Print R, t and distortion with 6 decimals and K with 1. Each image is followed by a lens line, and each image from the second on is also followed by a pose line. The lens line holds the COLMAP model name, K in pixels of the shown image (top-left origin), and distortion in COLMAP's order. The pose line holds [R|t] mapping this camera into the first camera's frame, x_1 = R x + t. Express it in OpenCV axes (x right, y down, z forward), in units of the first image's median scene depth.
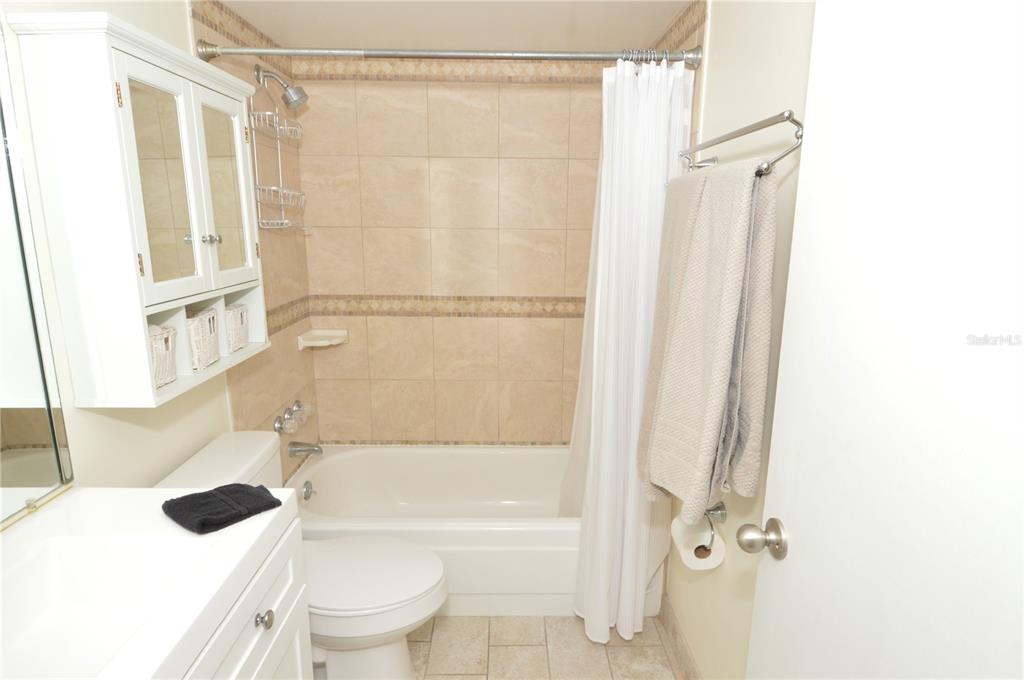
lens RADIAL K [[562.2, 0, 509.9], [0, 562.2, 338.0], [0, 0, 1]] dist [0.022245, -0.034347]
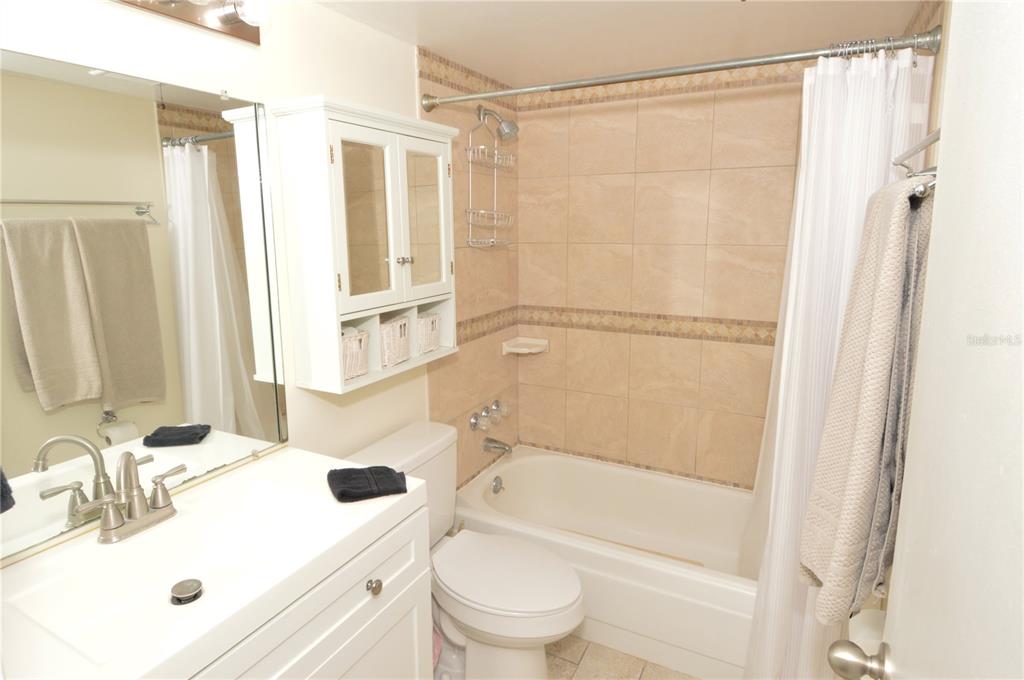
lens RADIAL K [[570.0, 0, 486.9], [0, 570.0, 318.4], [0, 0, 1]] dist [0.020774, -0.031455]
pose [[0.872178, 0.065095, -0.484838, 0.189444], [-0.085831, 0.996095, -0.020667, -0.033901], [0.481600, 0.059639, 0.874360, 0.017080]]
